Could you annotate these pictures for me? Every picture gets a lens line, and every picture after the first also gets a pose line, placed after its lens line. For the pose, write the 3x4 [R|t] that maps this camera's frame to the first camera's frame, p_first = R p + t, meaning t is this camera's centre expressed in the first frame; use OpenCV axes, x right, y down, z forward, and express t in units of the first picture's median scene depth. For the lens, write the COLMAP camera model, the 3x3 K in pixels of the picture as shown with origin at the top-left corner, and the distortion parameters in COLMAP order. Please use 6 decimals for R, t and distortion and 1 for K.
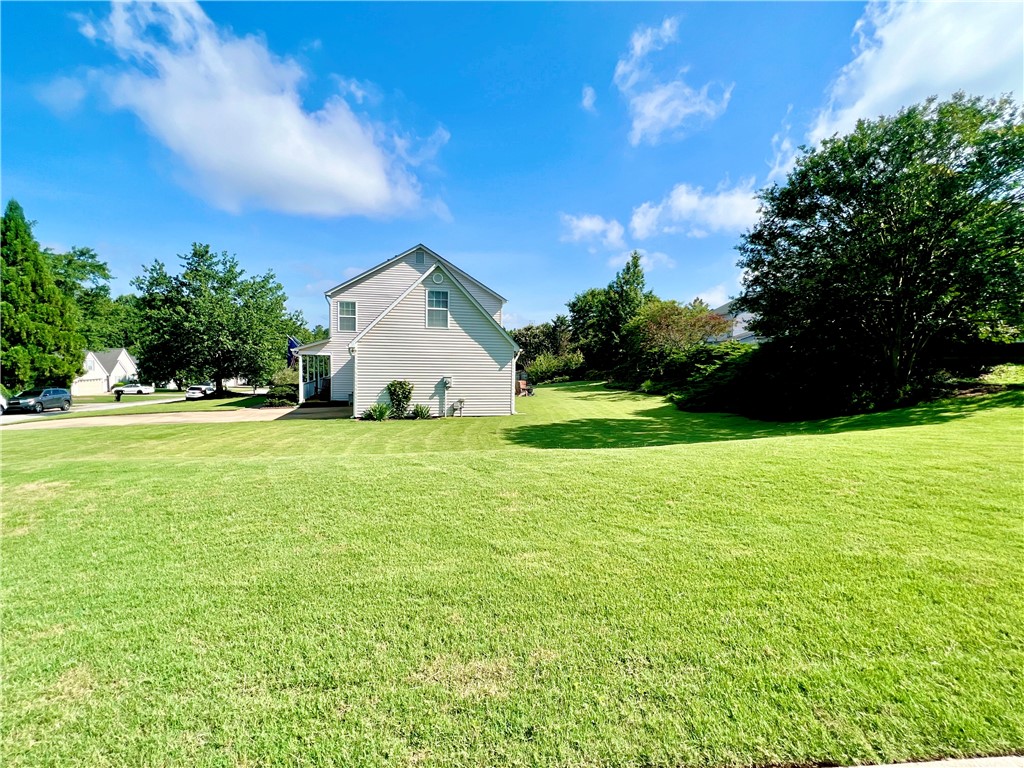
lens RADIAL K [[473.5, 0, 512.0], [0, 473.5, 384.0], [0, 0, 1]] dist [-0.008864, -0.000129]
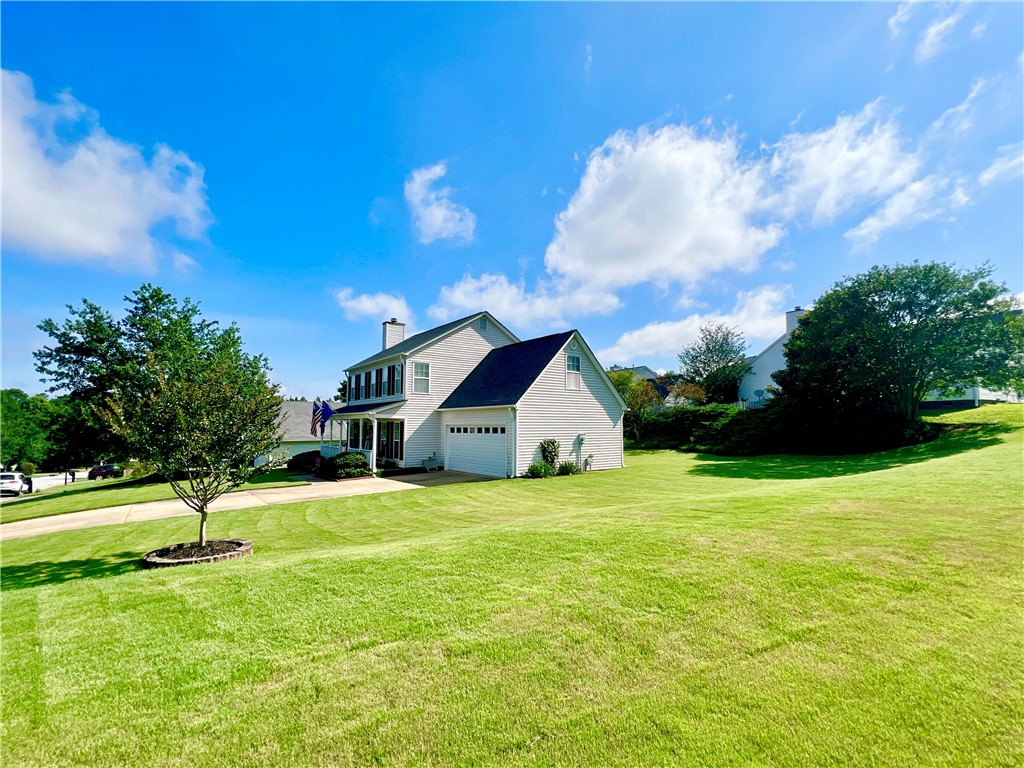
lens RADIAL K [[473.5, 0, 512.0], [0, 473.5, 384.0], [0, 0, 1]] dist [-0.008864, -0.000129]
pose [[0.908290, 0.016825, 0.418002, -0.417483], [0.045648, 0.989239, -0.139007, 0.008432], [-0.415843, 0.145340, 0.897748, 0.042058]]
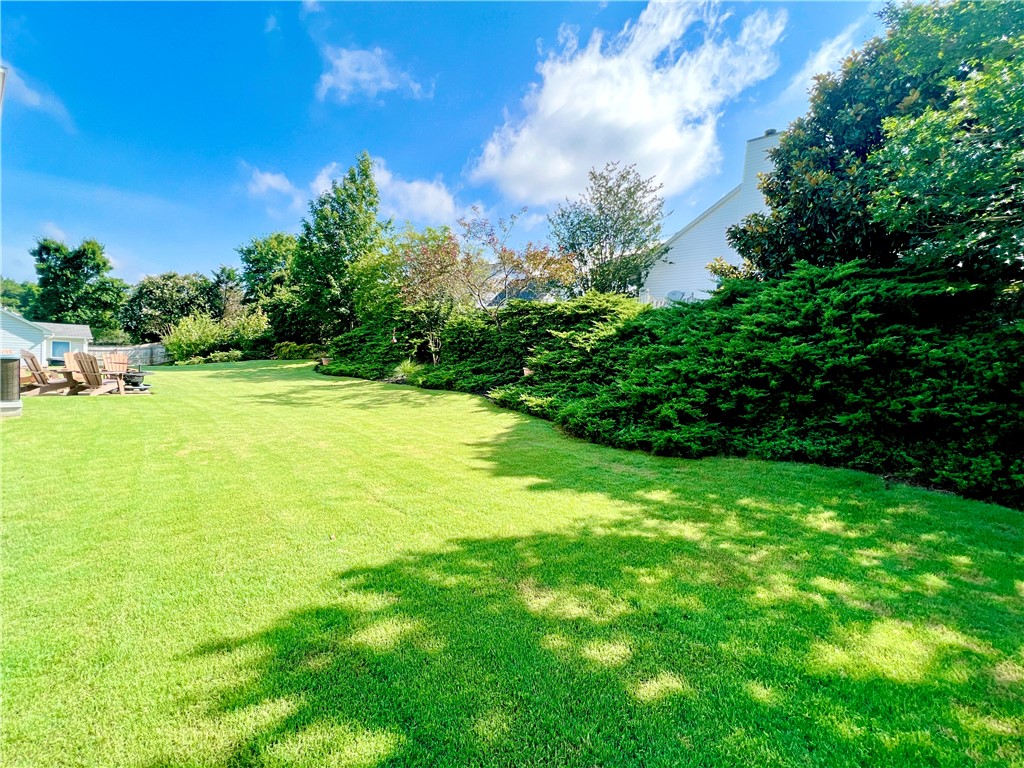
lens RADIAL K [[473.5, 0, 512.0], [0, 473.5, 384.0], [0, 0, 1]] dist [-0.008864, -0.000129]
pose [[0.800441, -0.002977, 0.599404, 0.051597], [-0.018307, 0.999400, 0.029412, 0.000457], [-0.599132, -0.034516, 0.799906, 0.443819]]
